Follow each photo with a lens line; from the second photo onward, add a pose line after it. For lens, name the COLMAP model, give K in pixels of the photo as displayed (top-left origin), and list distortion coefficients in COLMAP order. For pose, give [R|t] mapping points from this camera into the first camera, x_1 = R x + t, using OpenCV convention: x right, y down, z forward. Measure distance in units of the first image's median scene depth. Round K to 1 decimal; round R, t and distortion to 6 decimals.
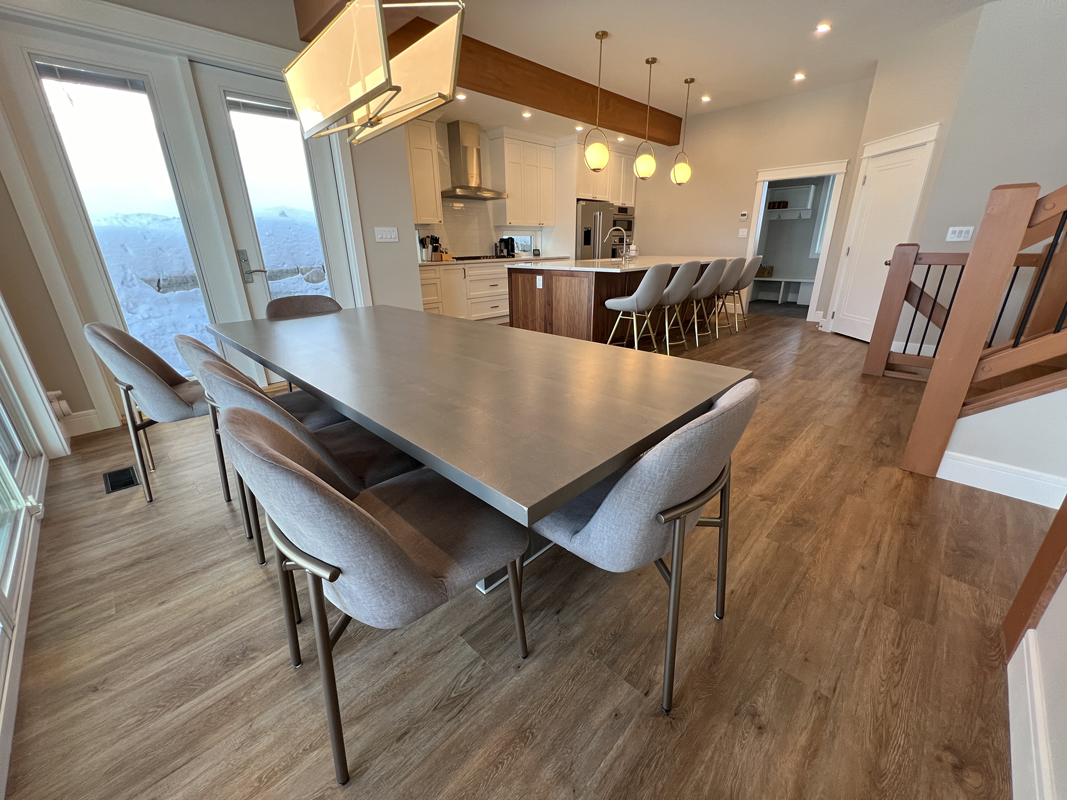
lens RADIAL K [[427.3, 0, 533.5], [0, 427.3, 400.0], [0, 0, 1]] dist [-0.000448, -0.005311]
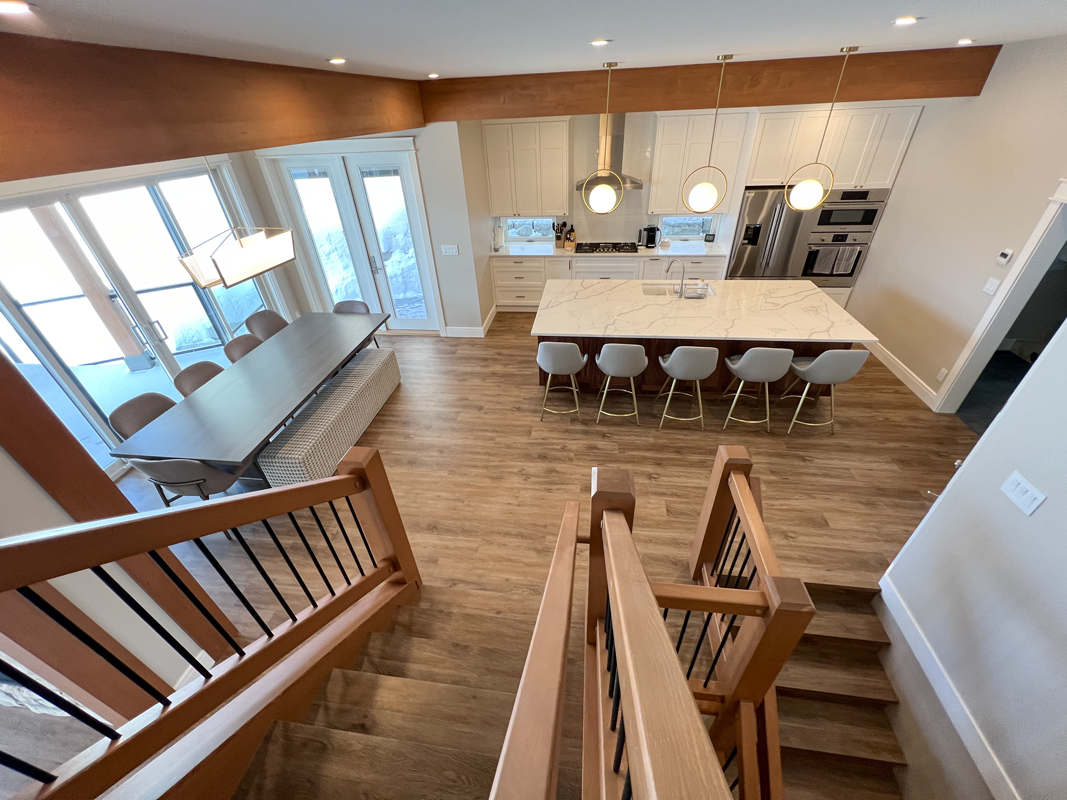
lens RADIAL K [[427.3, 0, 533.5], [0, 427.3, 400.0], [0, 0, 1]] dist [-0.000448, -0.005311]
pose [[0.597884, 0.443862, -0.667474, 0.942933], [-0.243394, 0.893906, 0.376418, -0.529440], [0.763737, -0.062595, 0.642486, 0.275438]]
